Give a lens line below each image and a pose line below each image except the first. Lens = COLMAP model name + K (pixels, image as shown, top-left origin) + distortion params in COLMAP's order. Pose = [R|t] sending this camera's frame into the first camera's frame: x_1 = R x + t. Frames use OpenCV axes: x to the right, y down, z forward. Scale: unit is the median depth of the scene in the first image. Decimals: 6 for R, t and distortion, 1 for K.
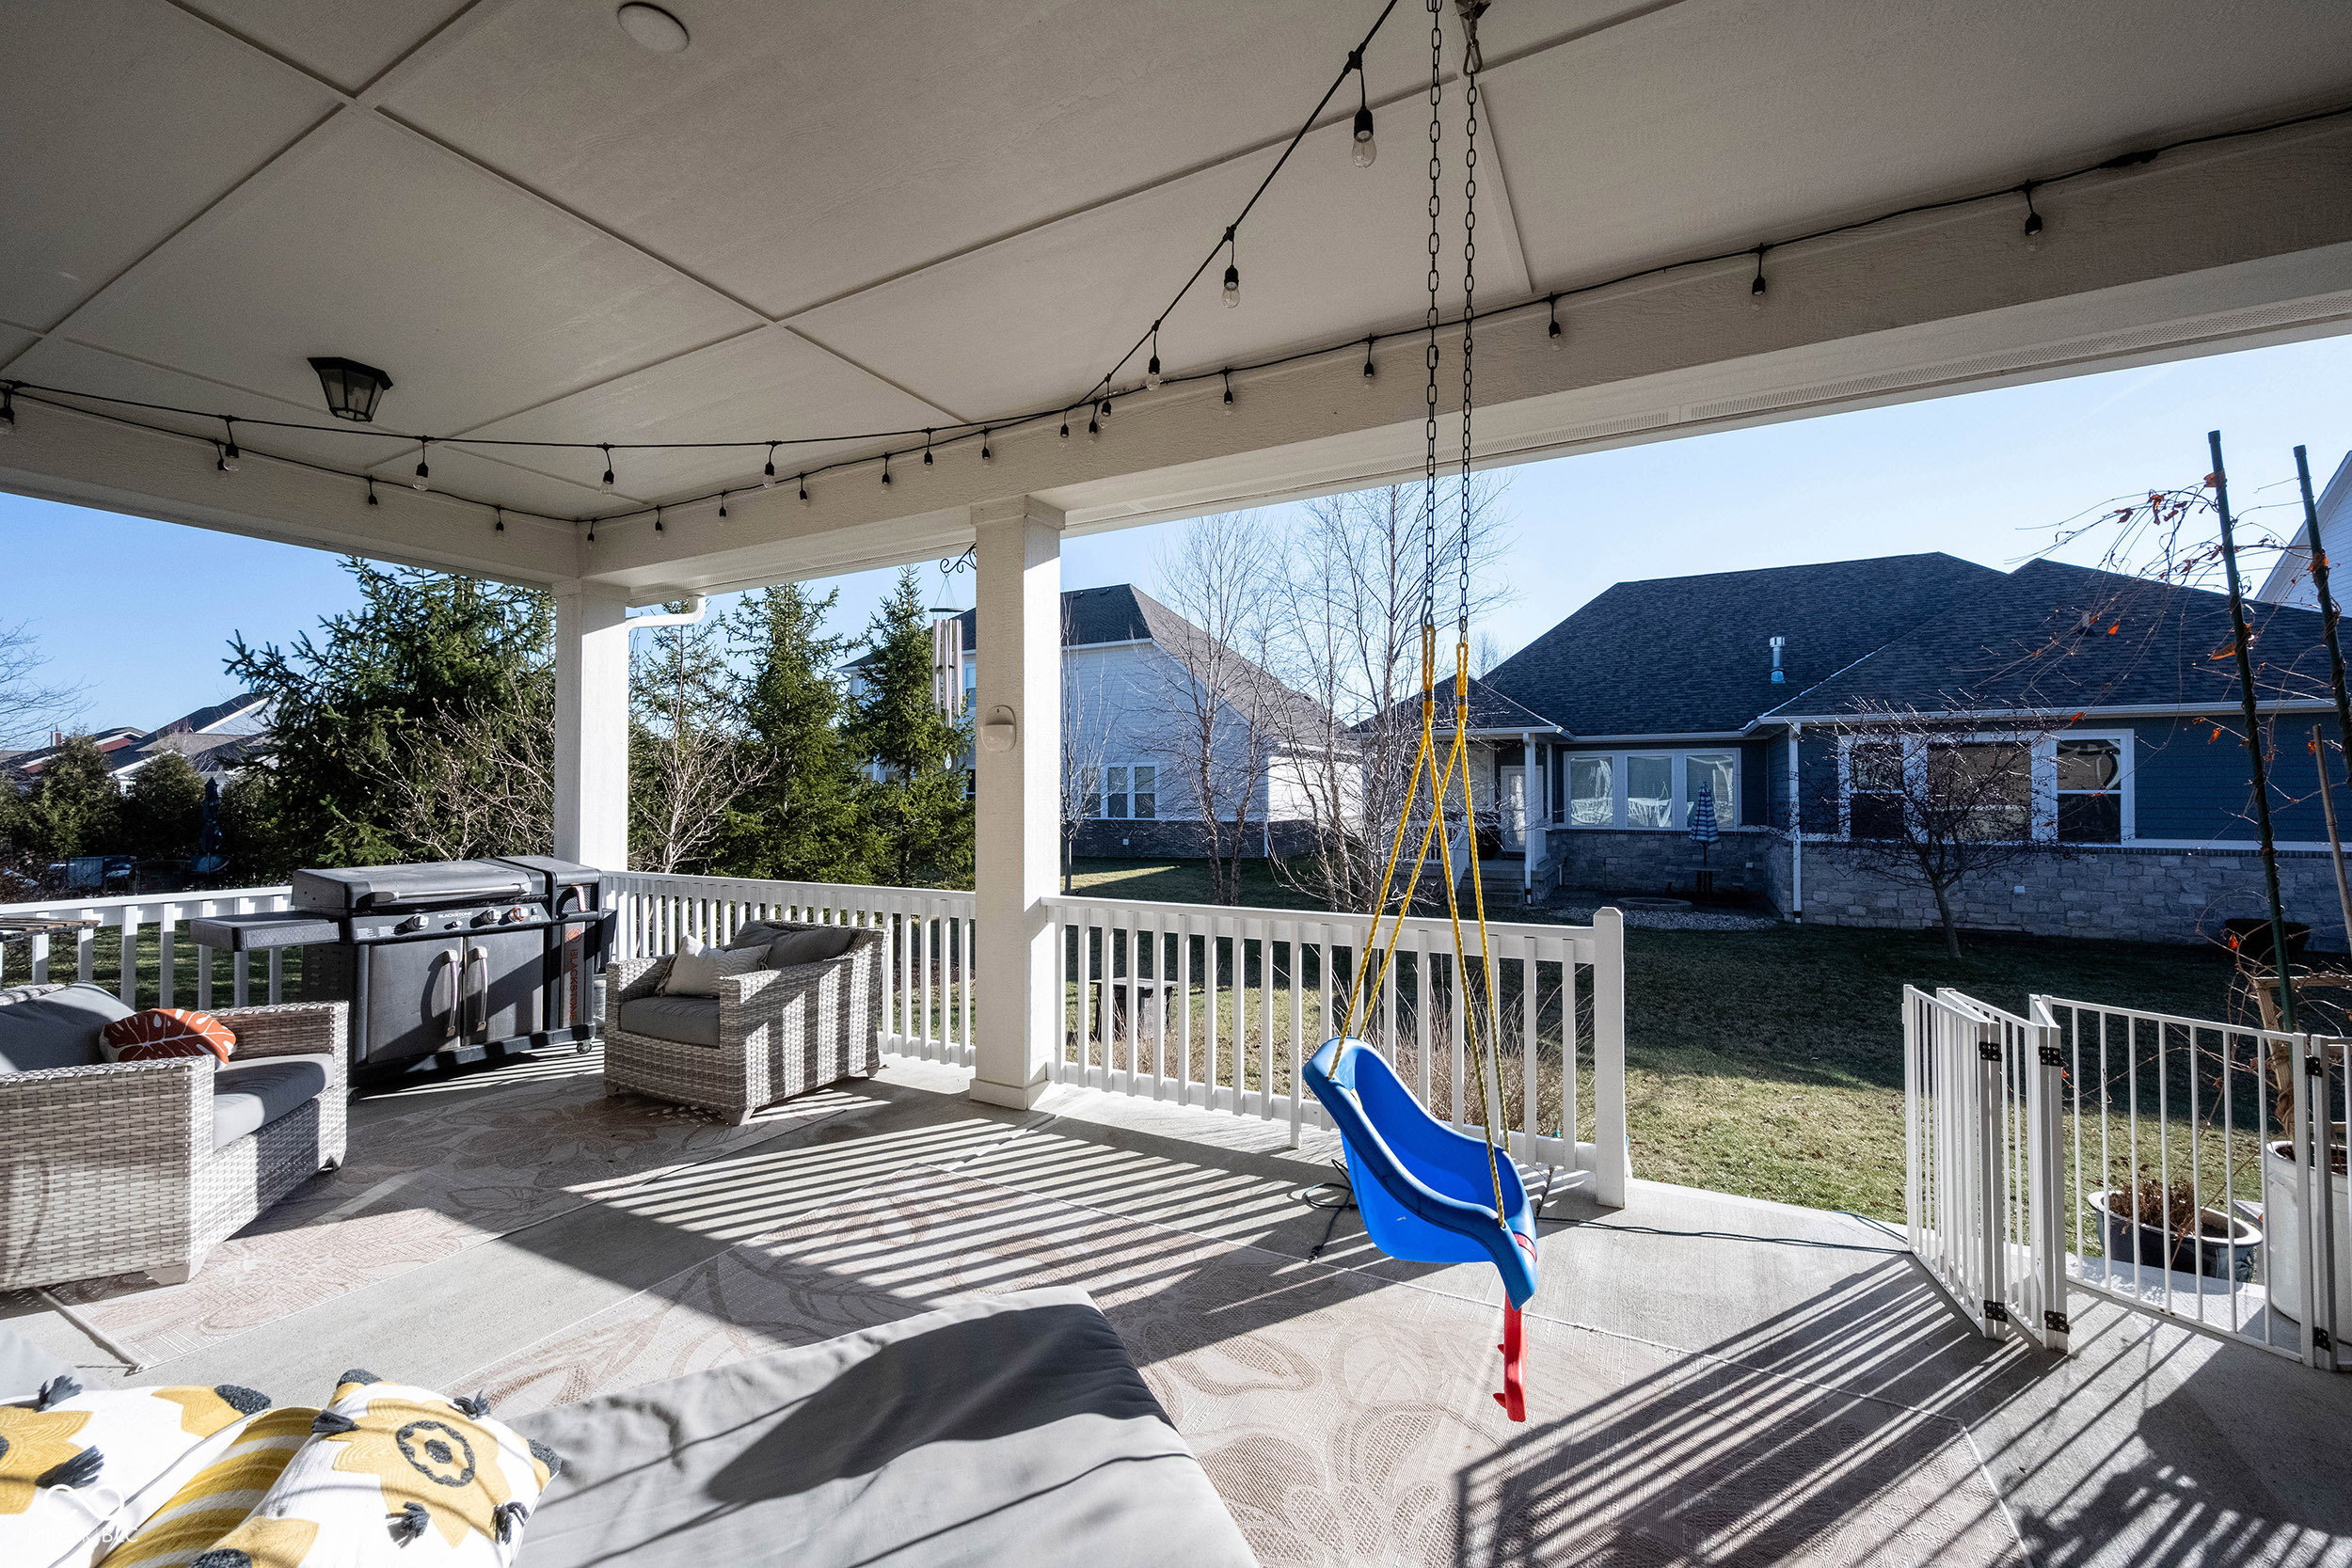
lens RADIAL K [[924.6, 0, 1171.0], [0, 924.6, 775.9], [0, 0, 1]] dist [0.000502, -0.000307]
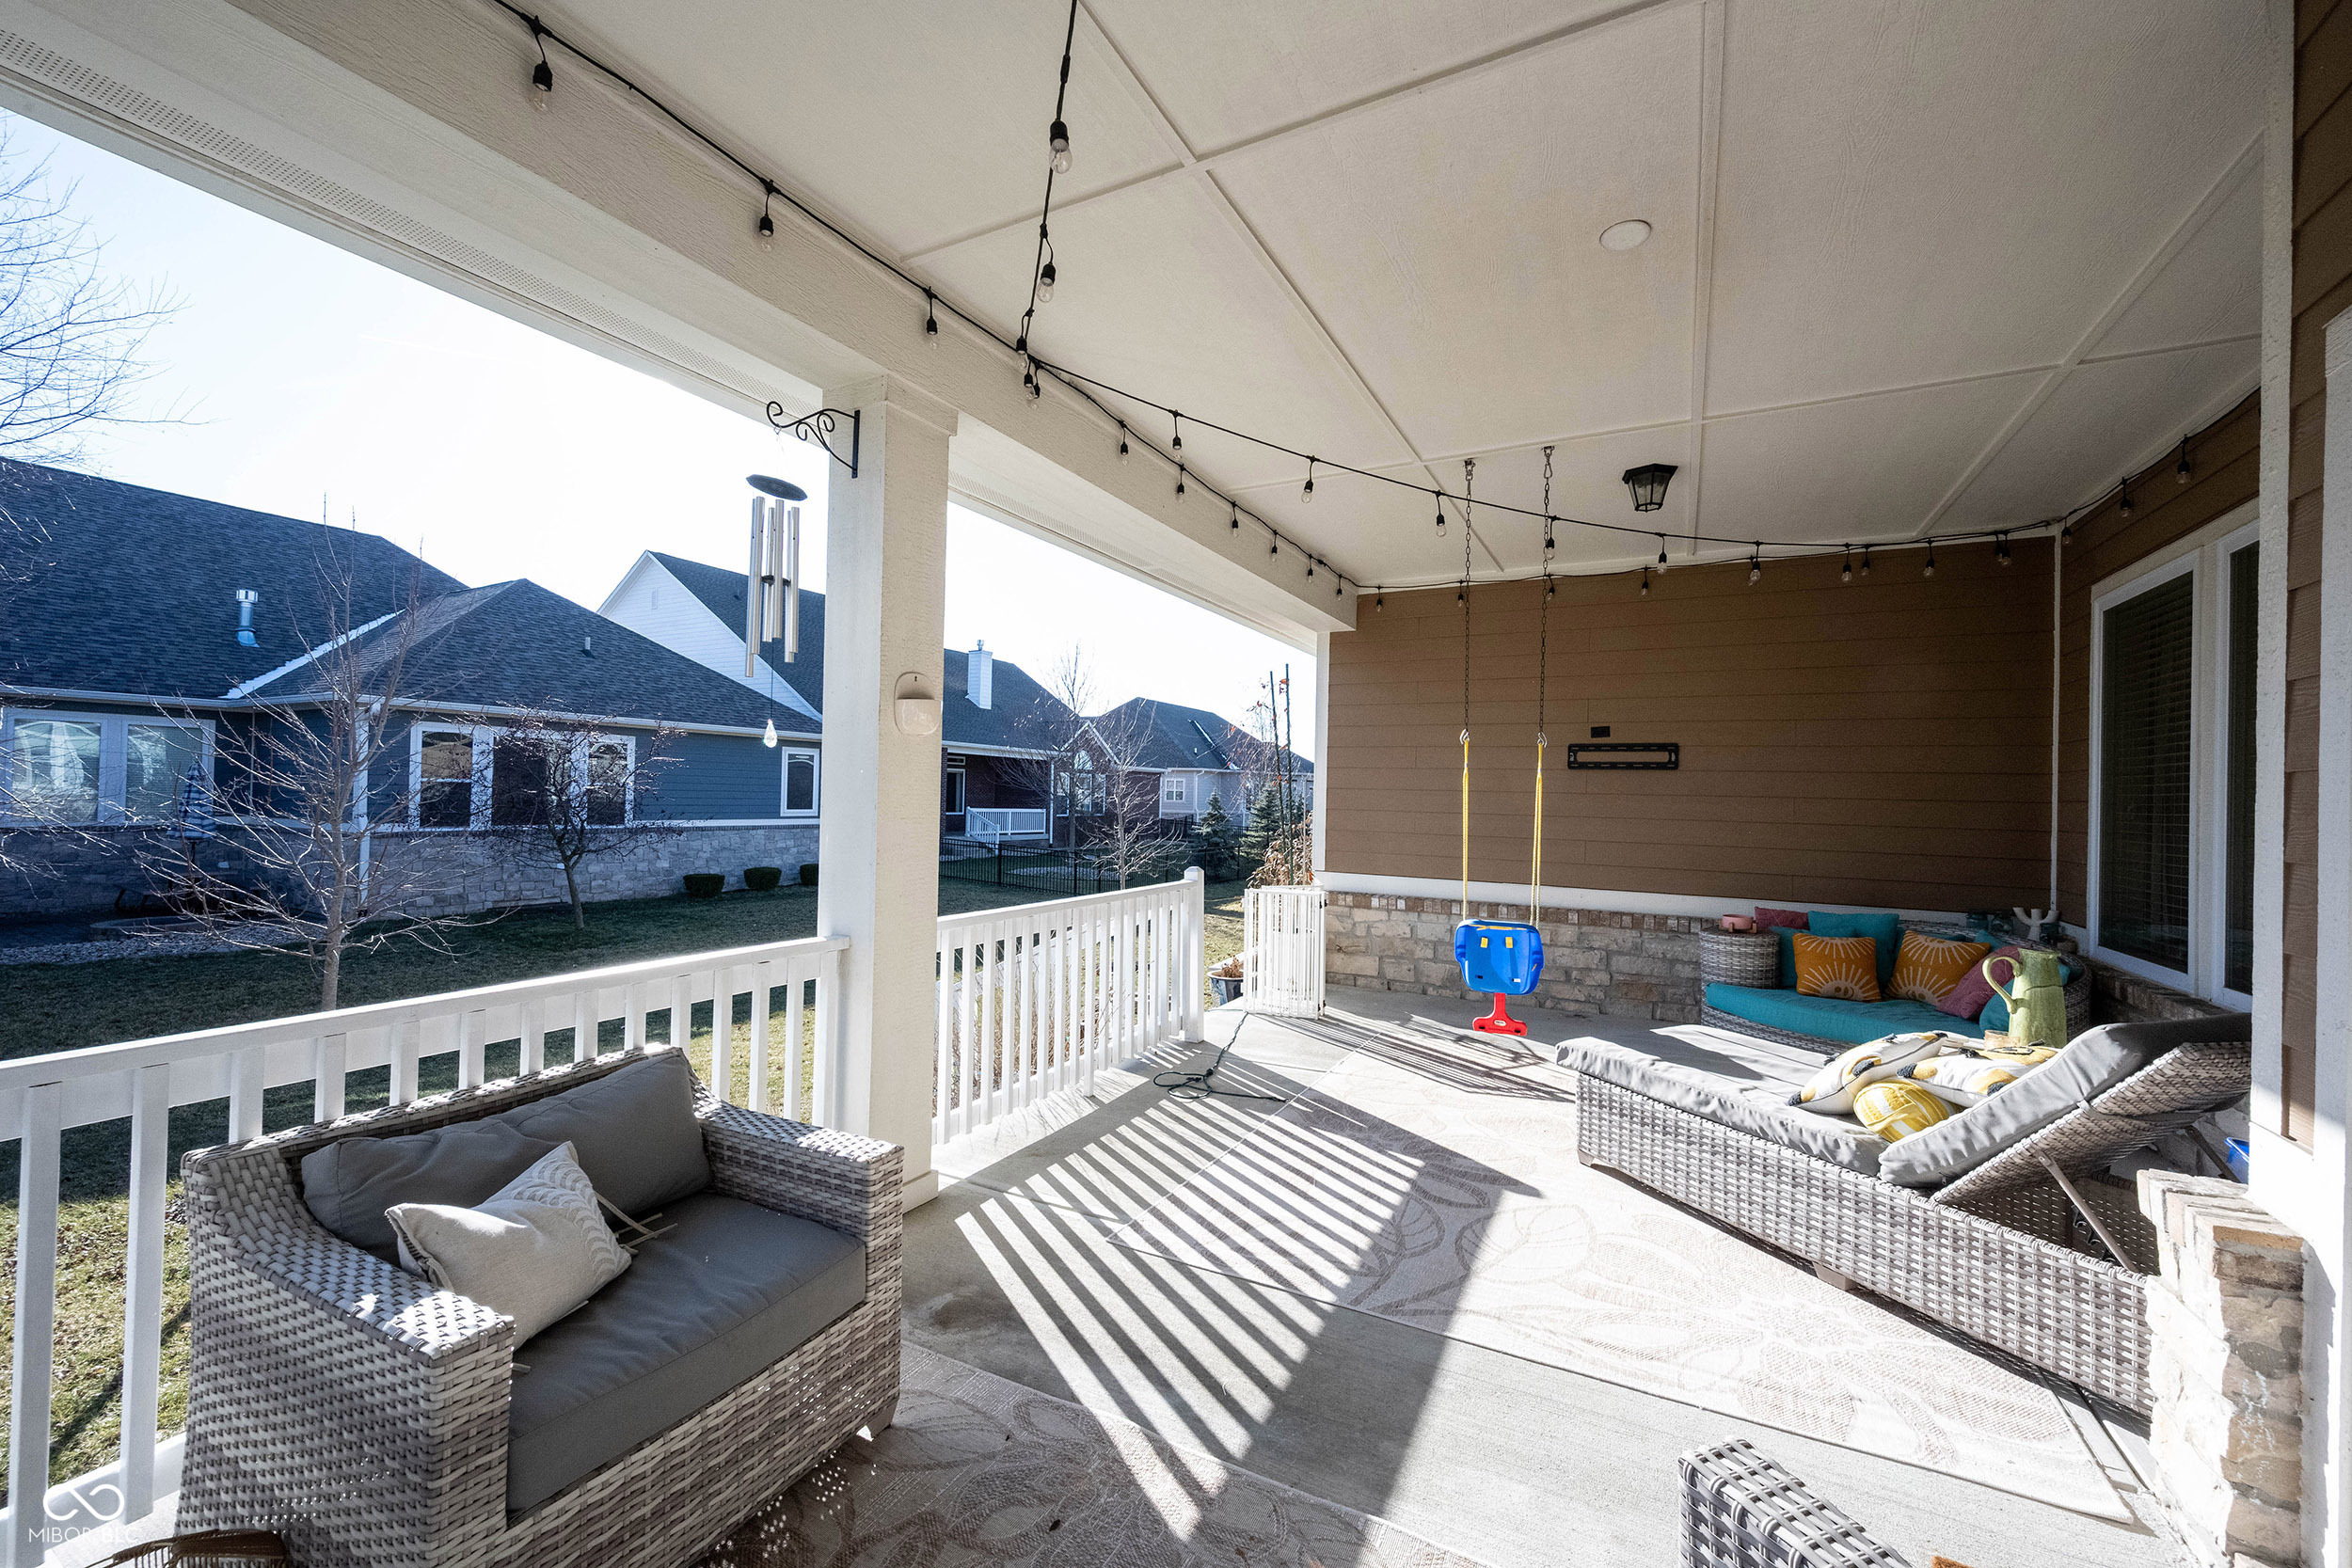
lens RADIAL K [[924.6, 0, 1174.8], [0, 924.6, 780.9], [0, 0, 1]] dist [0.000502, -0.000307]
pose [[0.010981, 0.019482, 0.999750, -0.921255], [-0.041513, 0.998957, -0.019011, 0.014954], [-0.999078, -0.041294, 0.011779, 0.779913]]
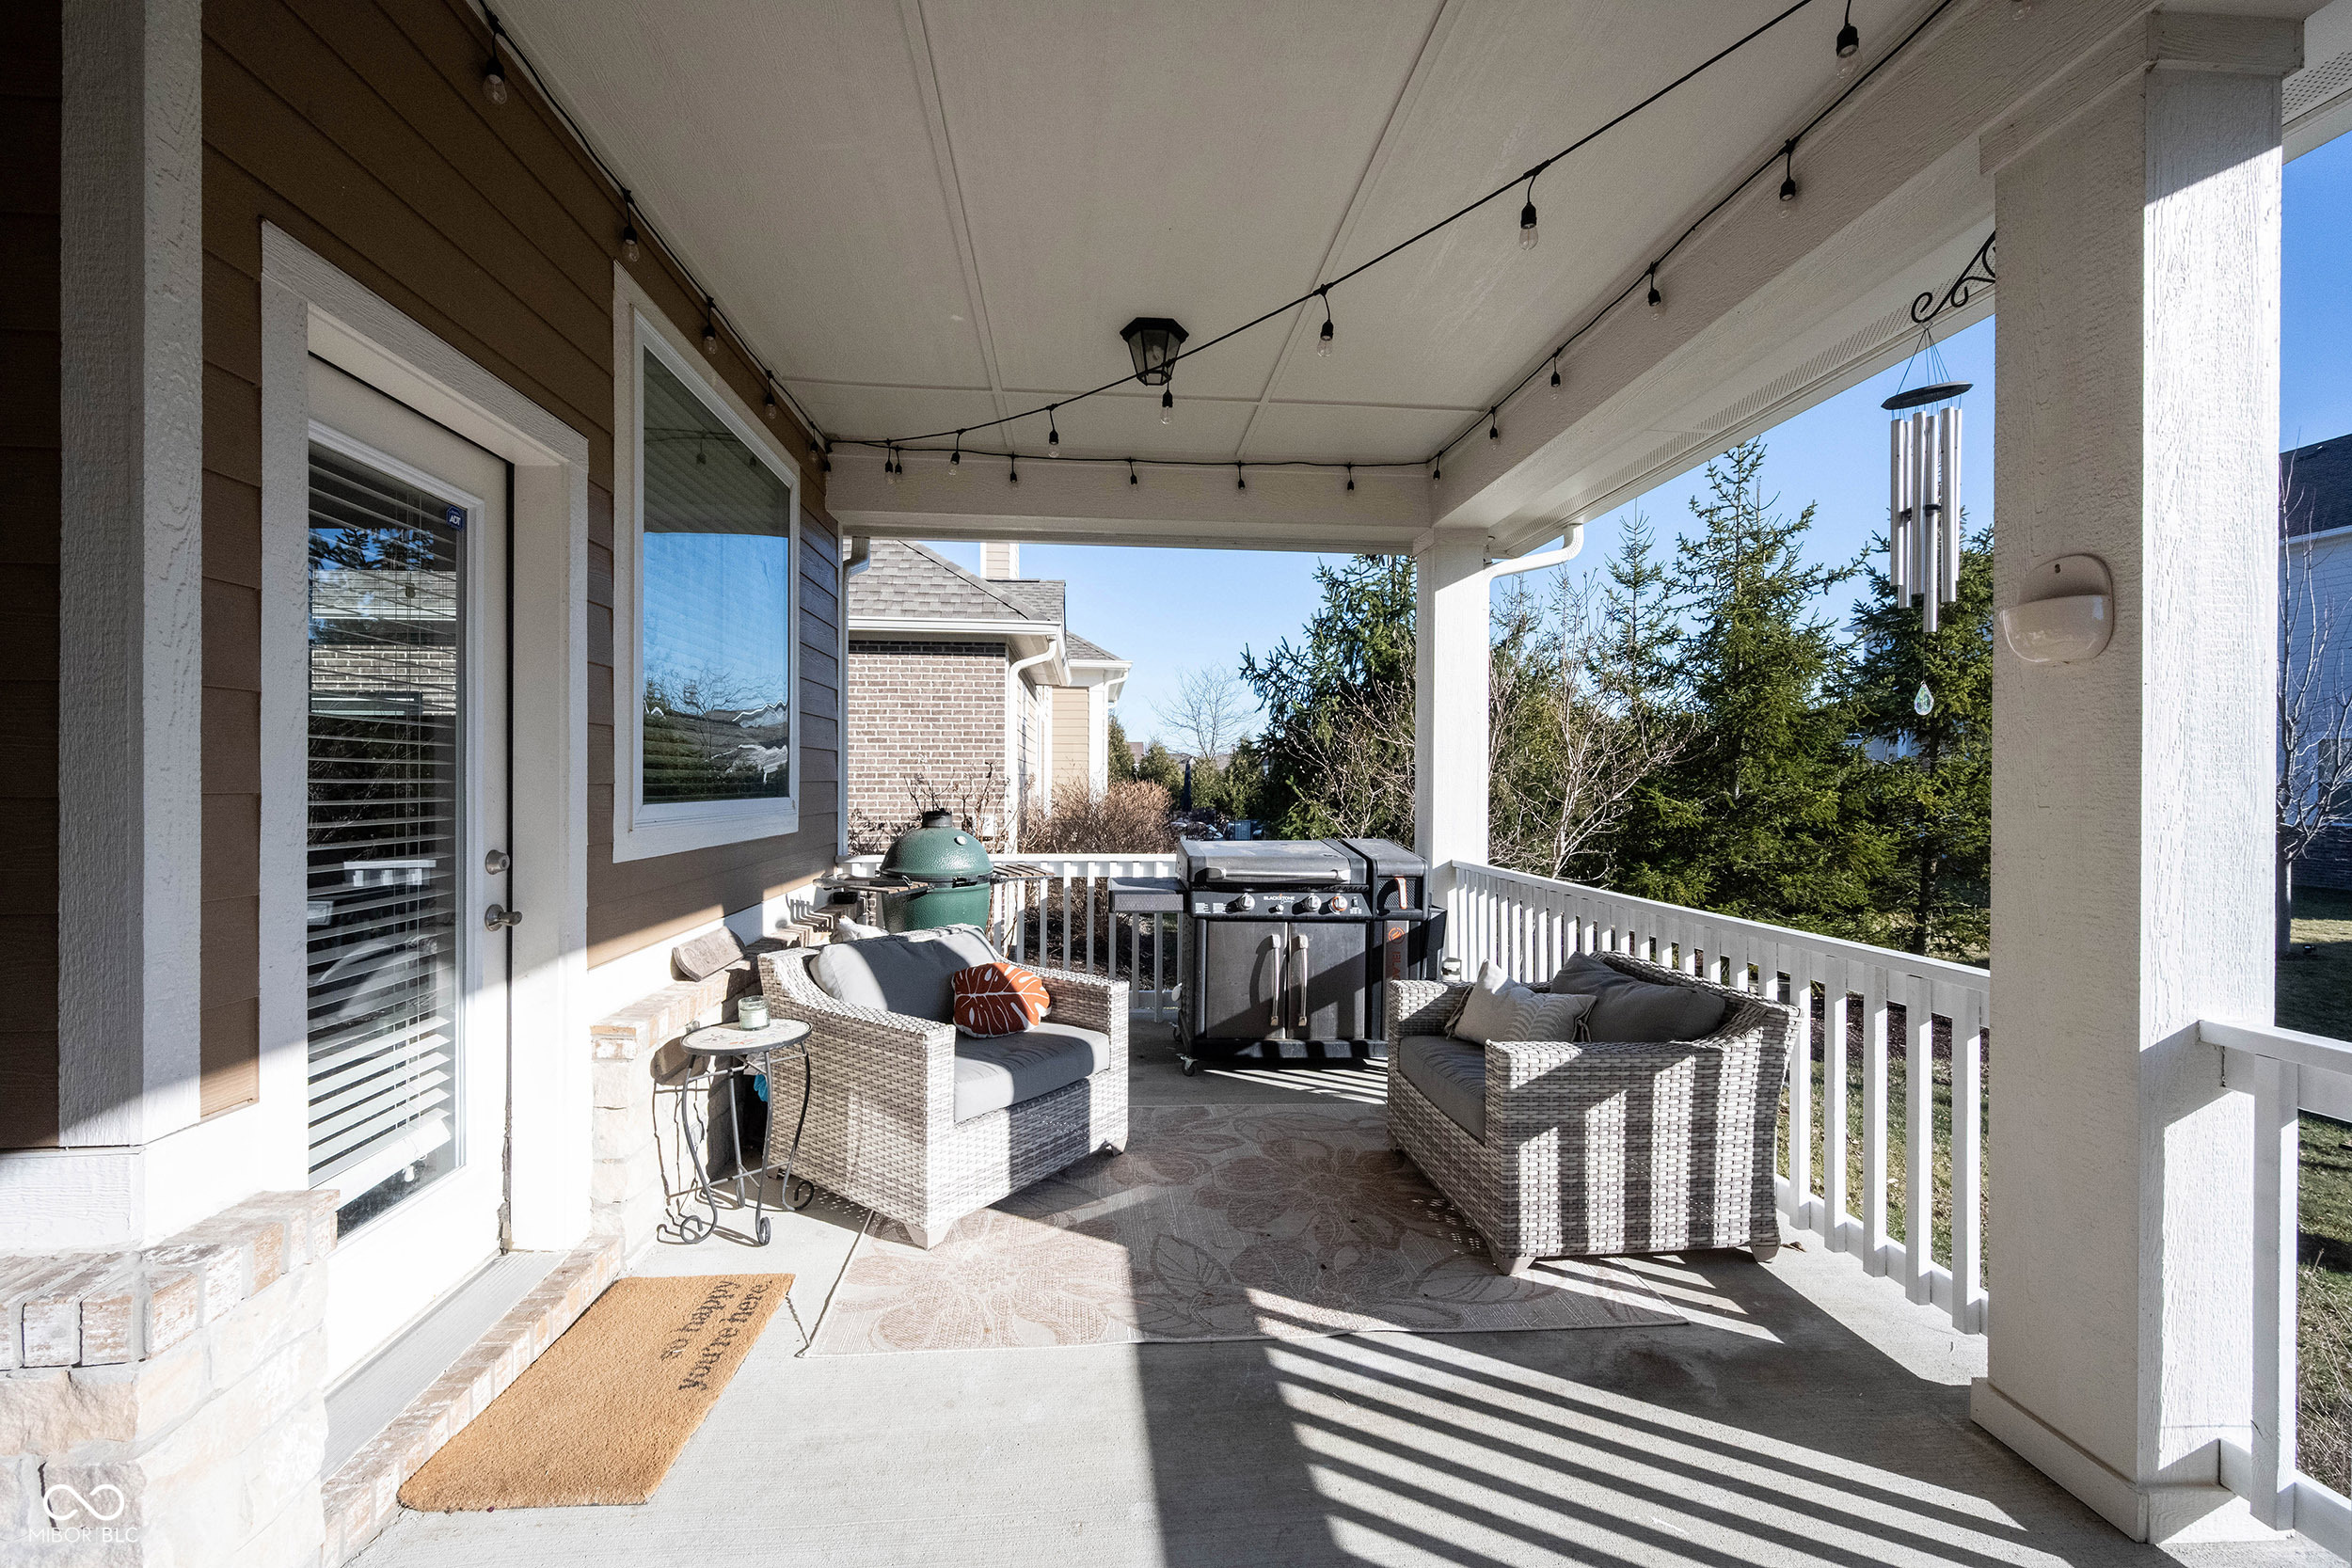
lens RADIAL K [[924.6, 0, 1172.2], [0, 924.6, 782.5], [0, 0, 1]] dist [0.000502, -0.000307]
pose [[0.551235, 0.007446, -0.834317, -0.053967], [0.010052, 0.999828, 0.015564, 0.018001], [0.834289, -0.016966, 0.551066, 0.415776]]
